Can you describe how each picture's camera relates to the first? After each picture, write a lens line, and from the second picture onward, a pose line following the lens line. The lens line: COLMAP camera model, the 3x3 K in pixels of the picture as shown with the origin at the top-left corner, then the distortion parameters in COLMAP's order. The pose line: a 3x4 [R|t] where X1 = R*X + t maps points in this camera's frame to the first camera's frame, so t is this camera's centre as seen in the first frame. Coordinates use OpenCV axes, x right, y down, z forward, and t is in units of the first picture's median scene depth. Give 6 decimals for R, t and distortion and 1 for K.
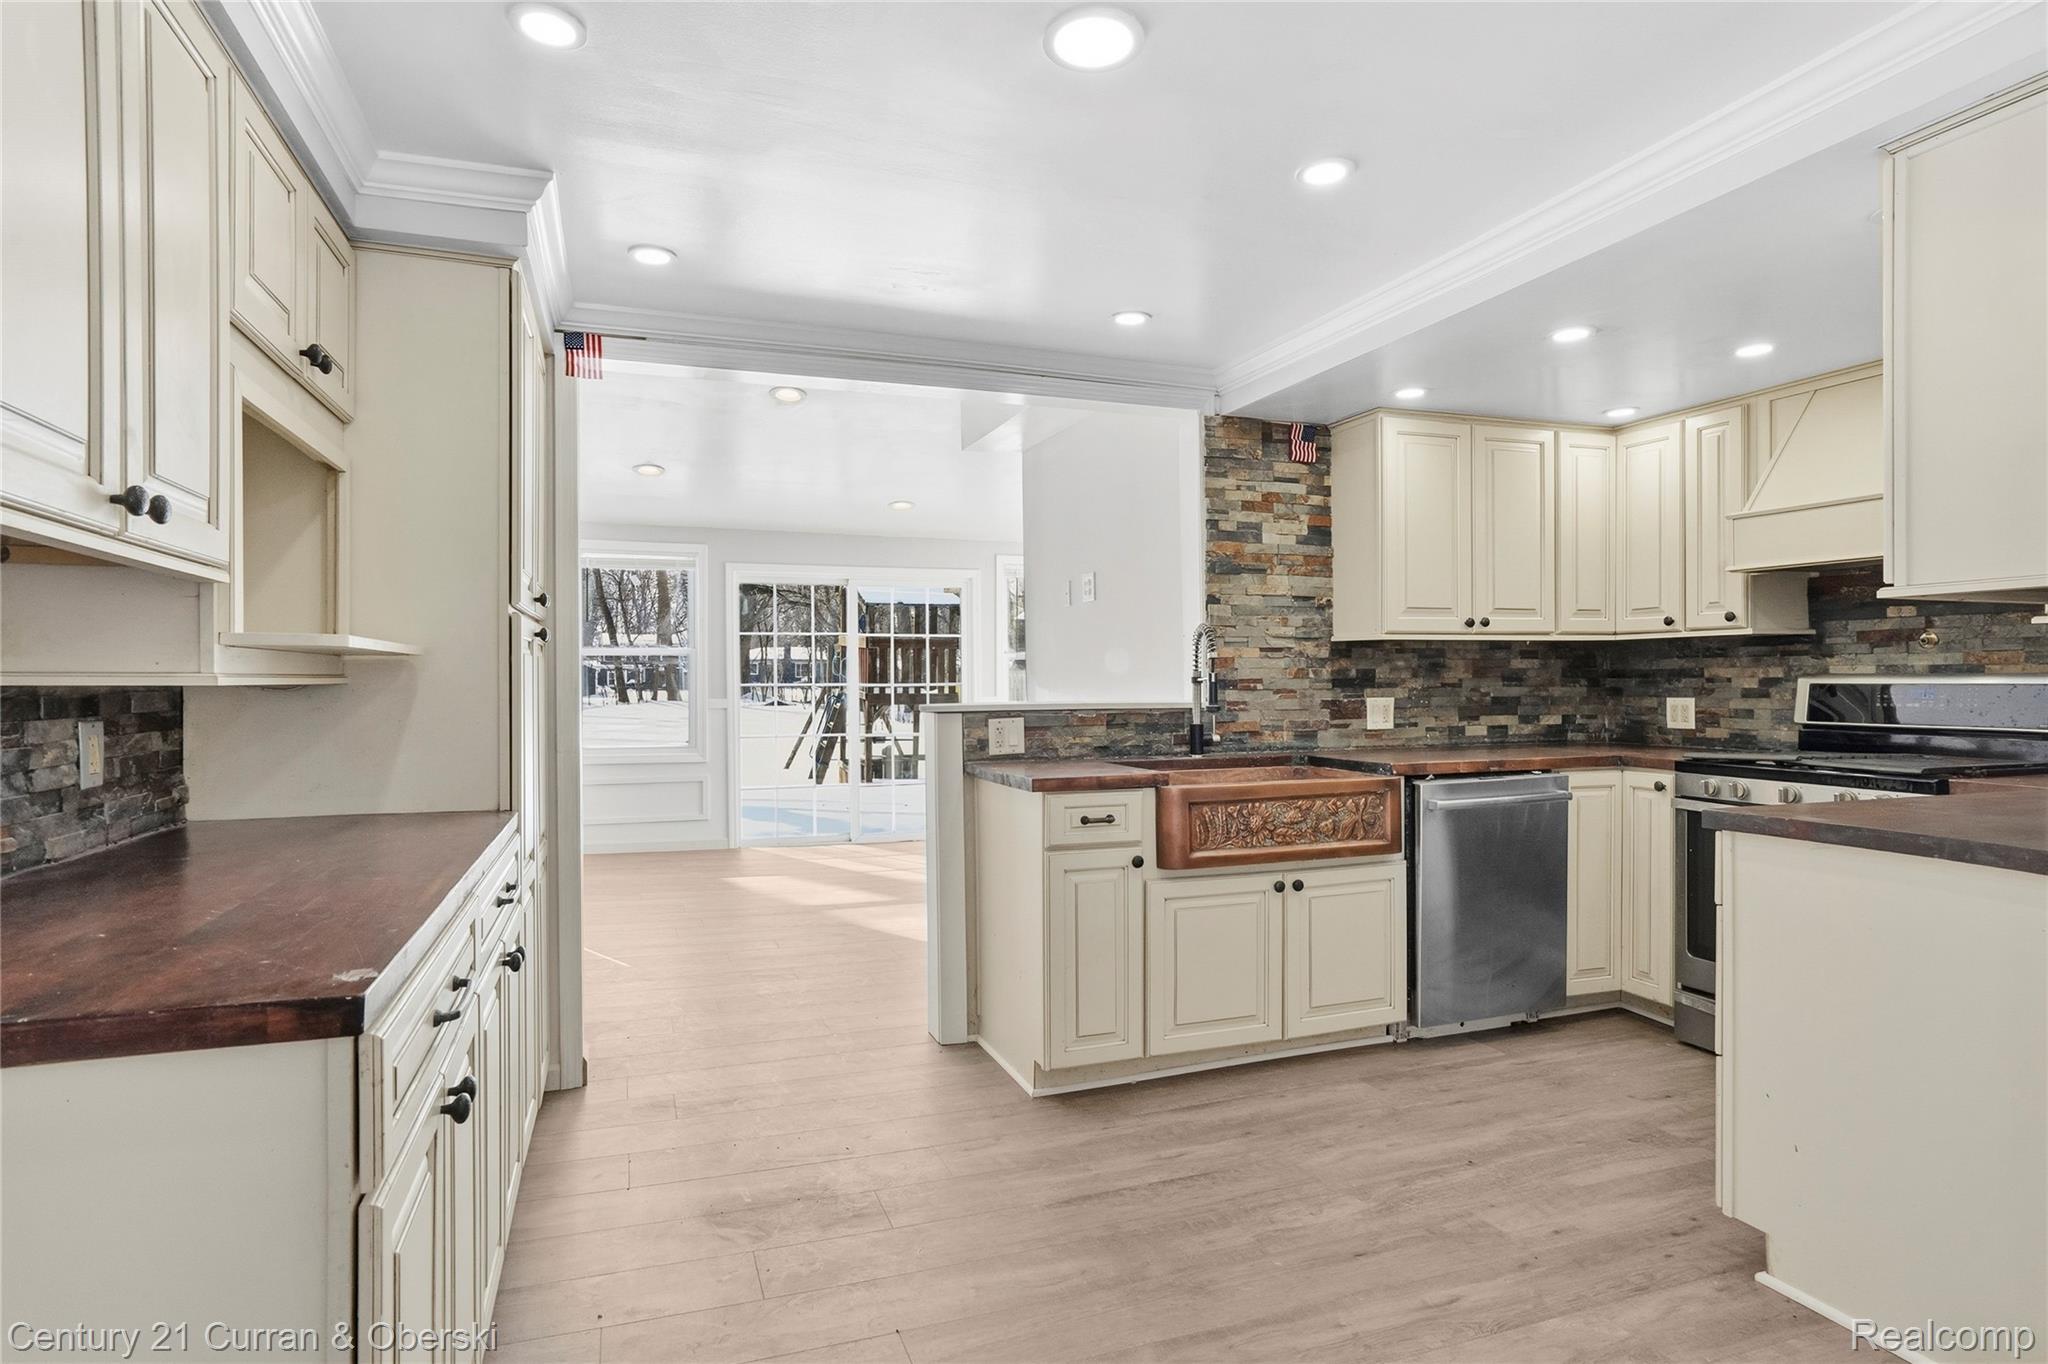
lens RADIAL K [[1130.9, 0, 1024.0], [0, 1130.9, 682.0], [0, 0, 1]] dist [-0.036308, 0.000327]
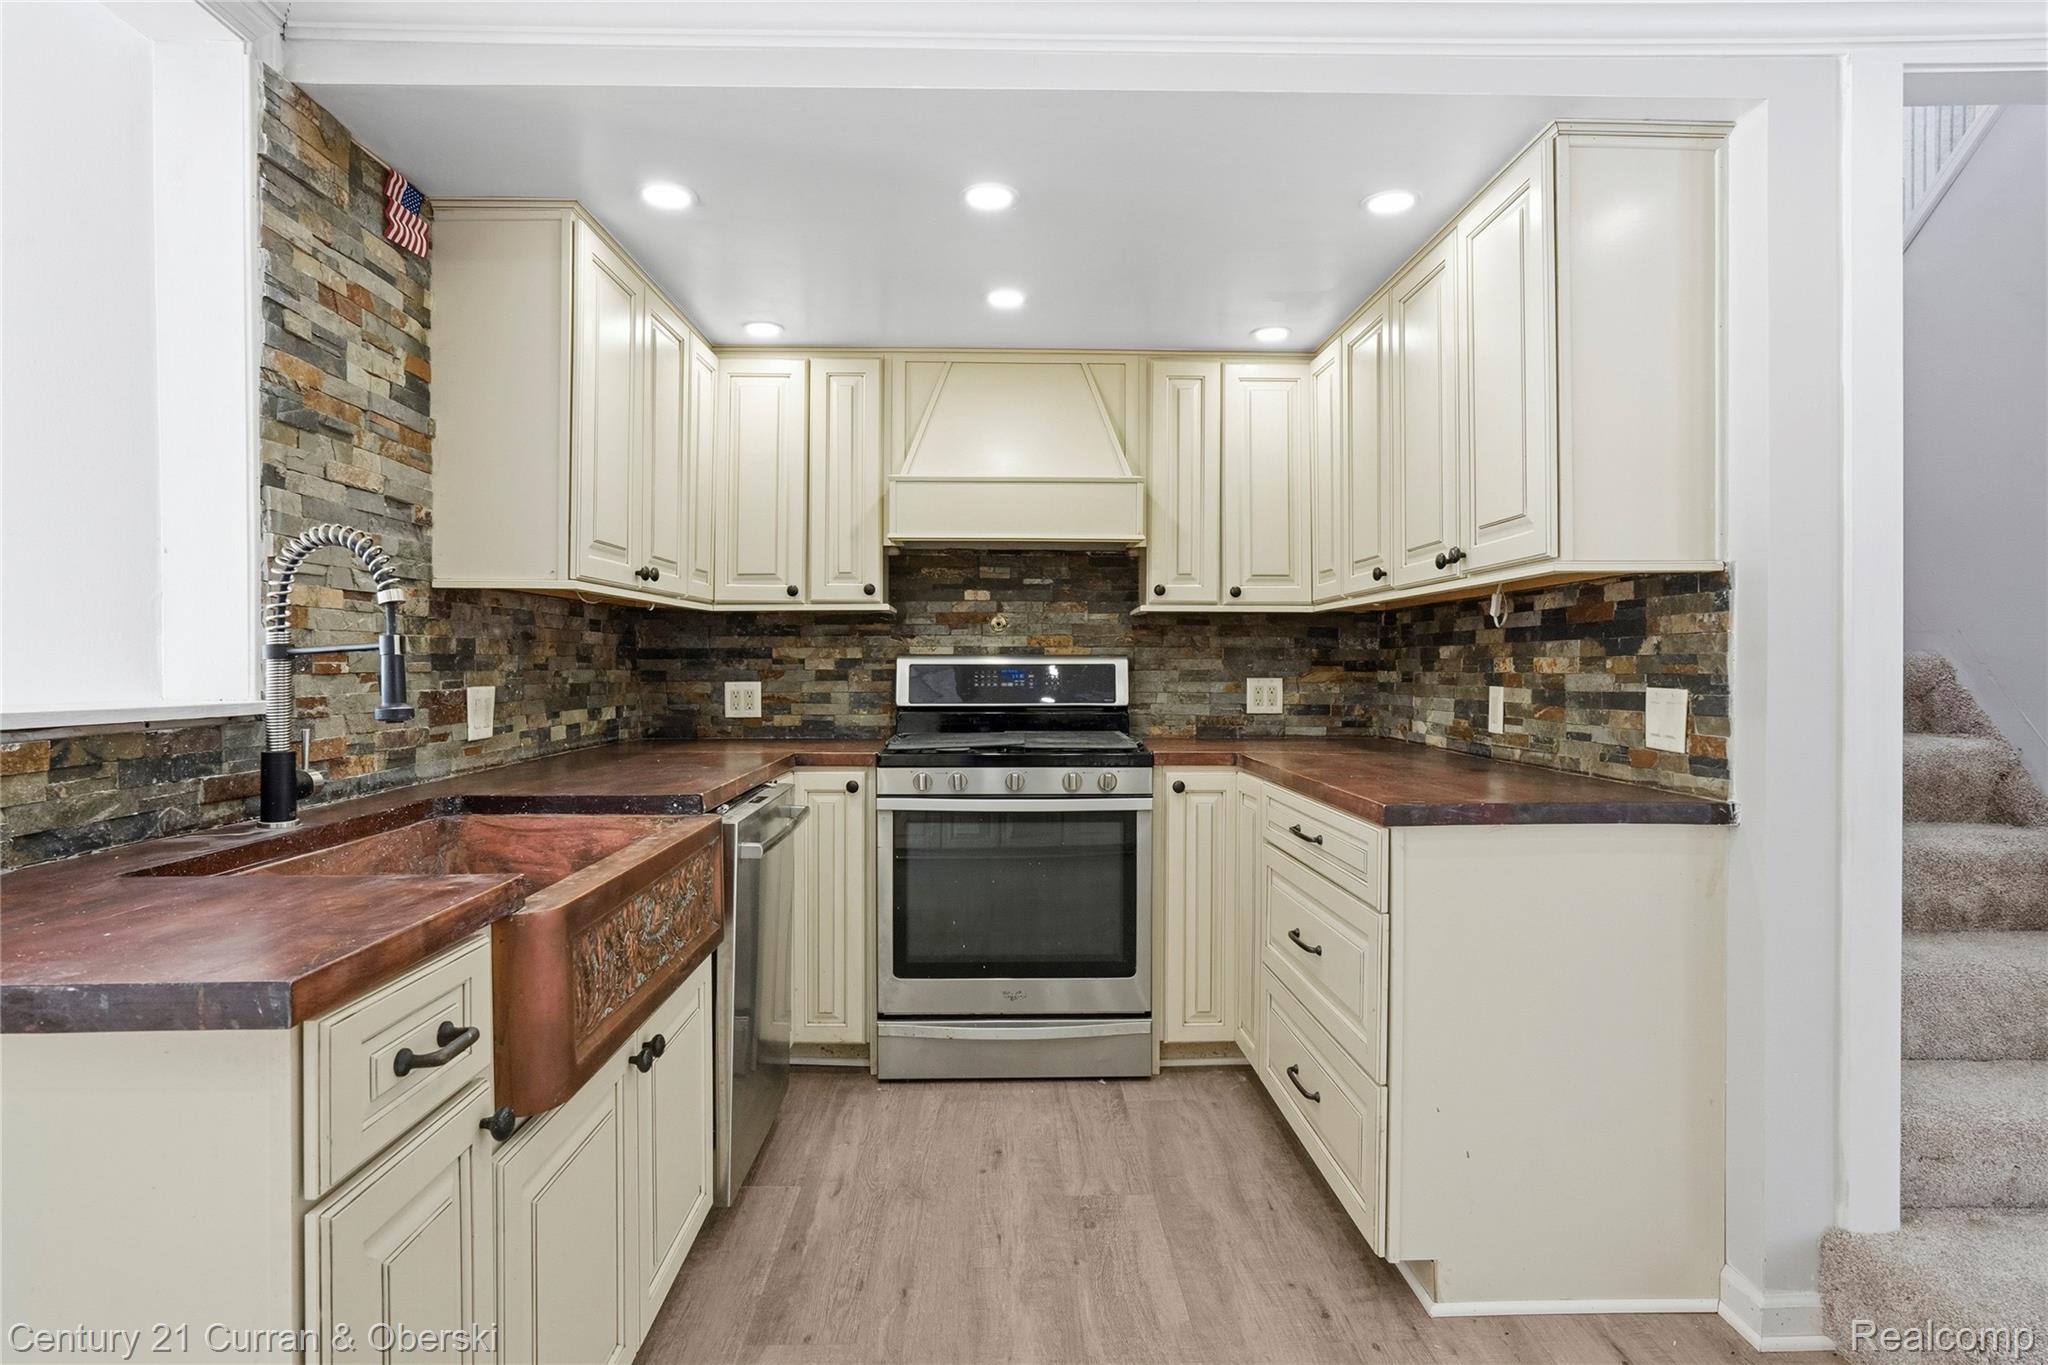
lens RADIAL K [[1078.2, 0, 1029.8], [0, 1078.2, 671.9], [0, 0, 1]] dist [-0.062436, 0.037084]
pose [[0.308415, -0.002279, 0.951249, -0.142706], [0.002914, 0.999995, 0.001451, 0.006347], [-0.951248, 0.002325, 0.308420, 0.576474]]
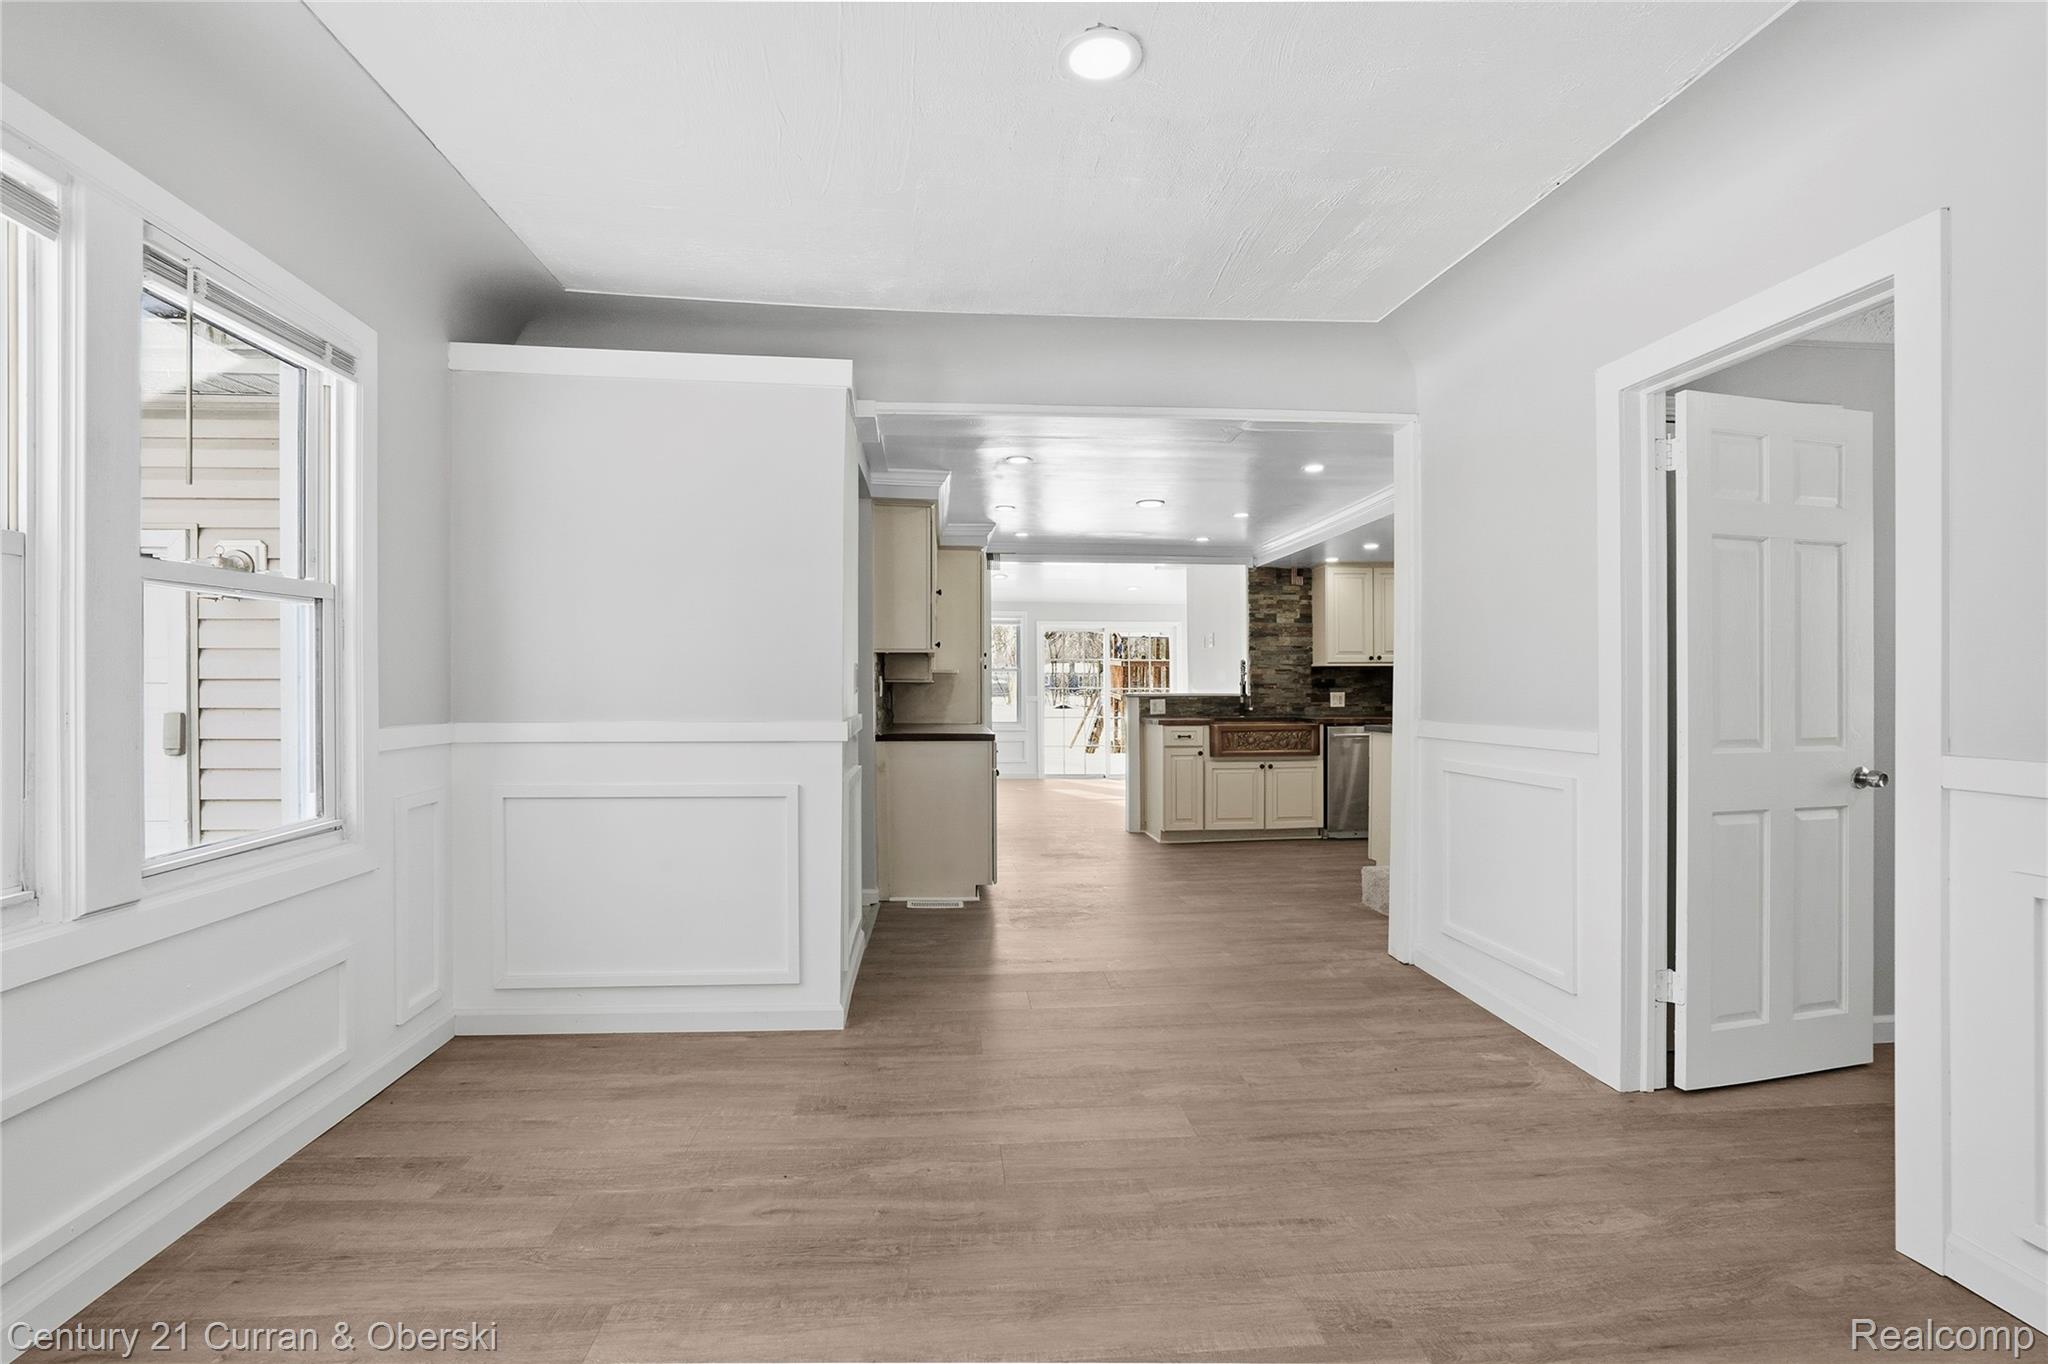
lens RADIAL K [[951.4, 0, 1029.0], [0, 951.4, 678.9], [0, 0, 1]] dist [-0.057297, 0.026073]
pose [[0.968325, 0.000297, -0.249695, 0.207785], [-0.003618, 0.999911, -0.012842, 0.014442], [0.249669, 0.013339, 0.968239, -0.952015]]
